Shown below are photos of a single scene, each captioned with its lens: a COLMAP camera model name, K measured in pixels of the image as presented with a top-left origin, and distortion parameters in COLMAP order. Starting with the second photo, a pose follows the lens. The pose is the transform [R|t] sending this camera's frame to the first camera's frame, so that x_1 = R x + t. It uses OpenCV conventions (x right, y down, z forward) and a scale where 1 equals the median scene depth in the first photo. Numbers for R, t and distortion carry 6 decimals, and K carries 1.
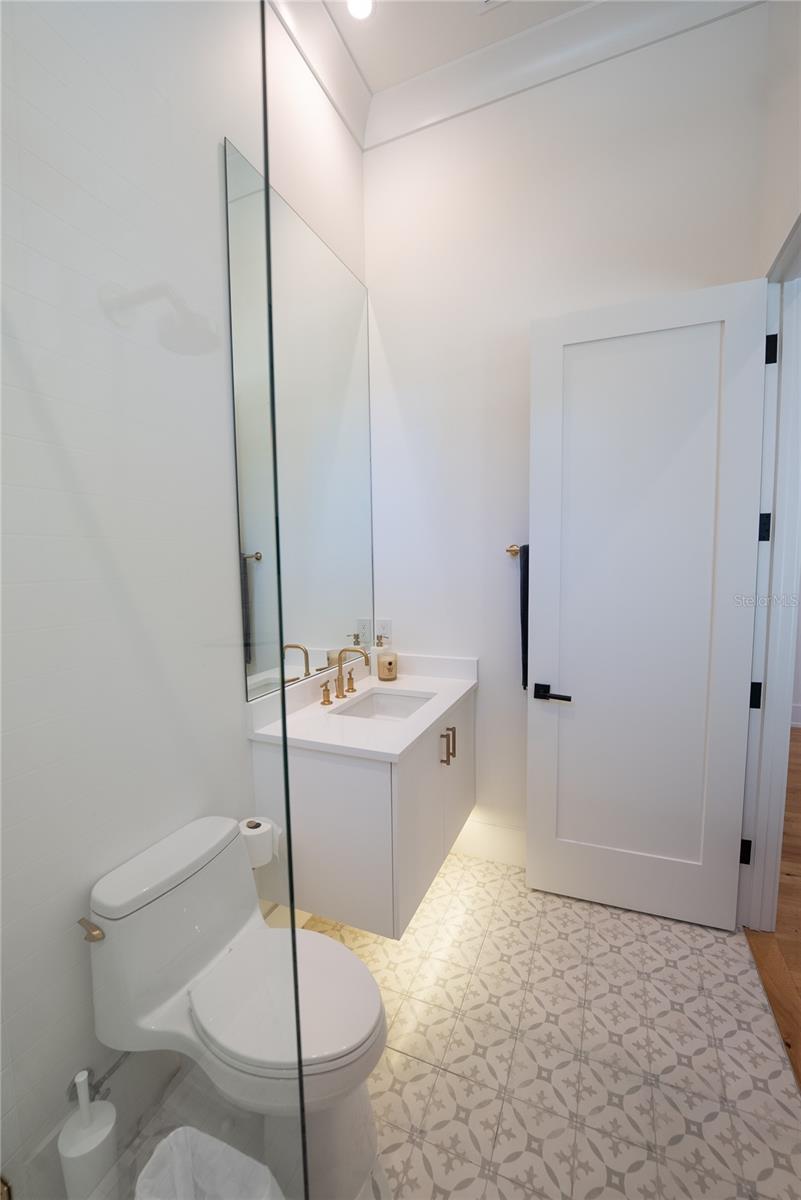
lens RADIAL K [[487.7, 0, 400.5], [0, 487.7, 600.0], [0, 0, 1]] dist [-0.025699, 0.000383]
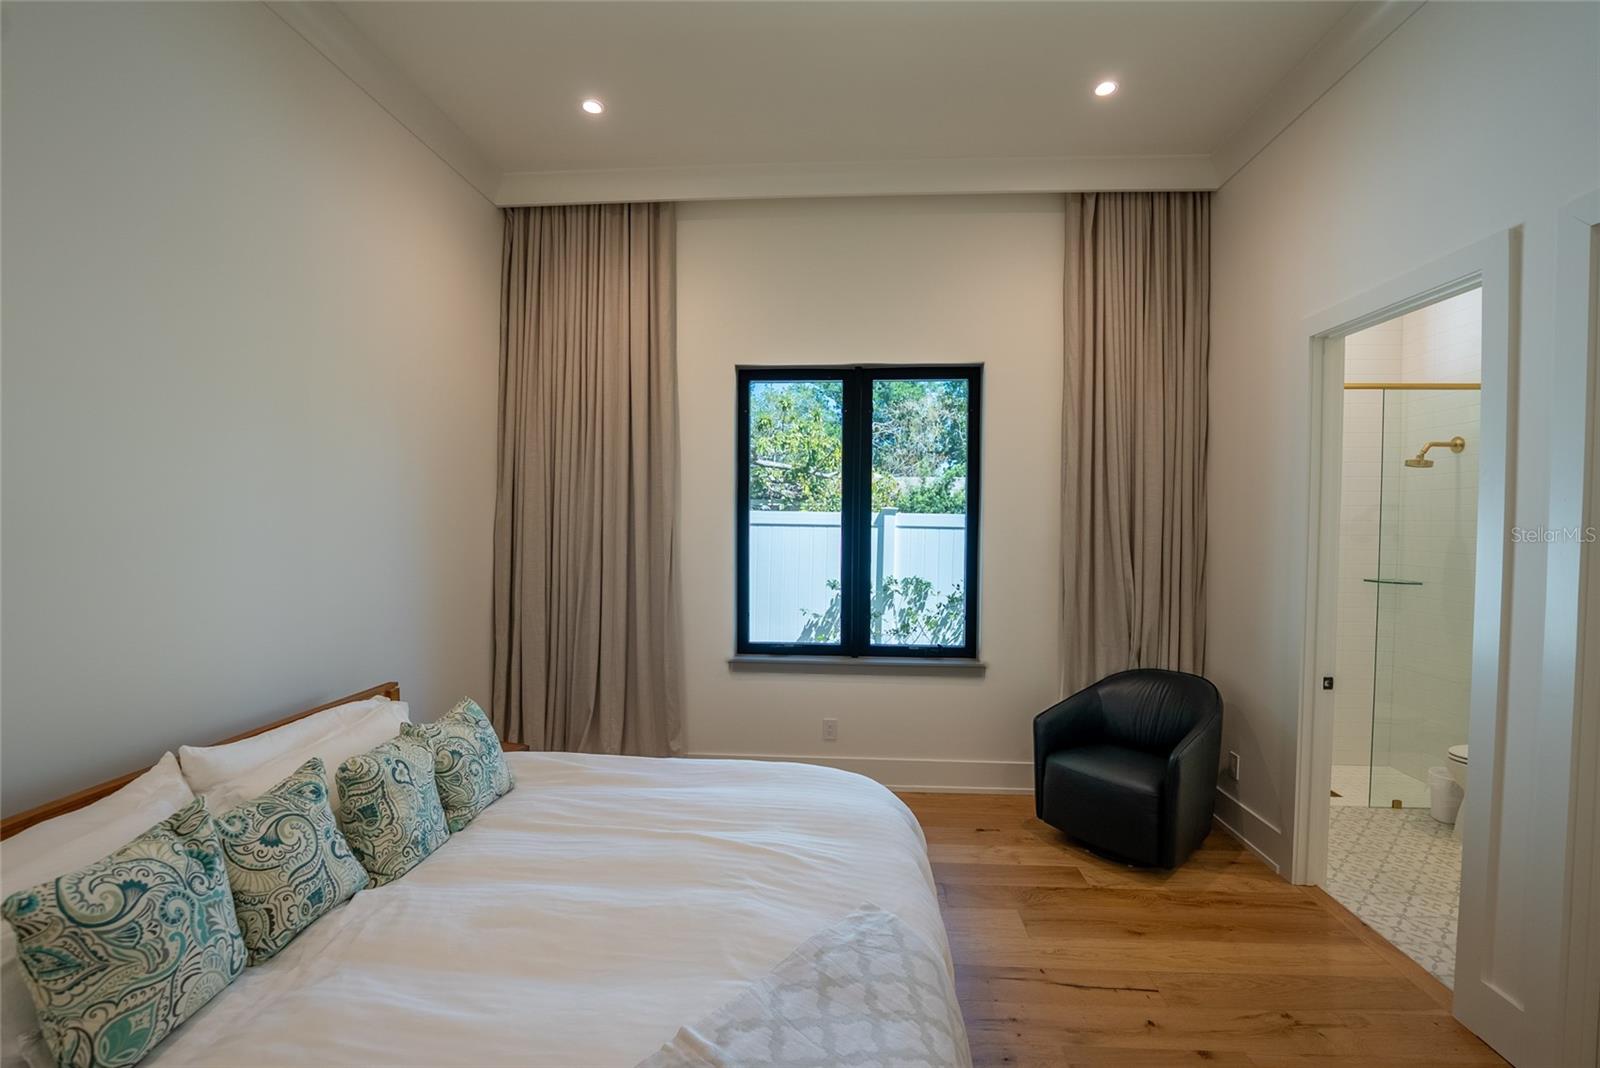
lens RADIAL K [[650.3, 0, 800.0], [0, 650.3, 534.0], [0, 0, 1]] dist [-0.025699, 0.000383]
pose [[-0.951057, 0.018417, -0.308465, 2.962921], [-0.018127, 0.993179, 0.115185, -0.362007], [0.308482, 0.115139, -0.944236, 2.116161]]
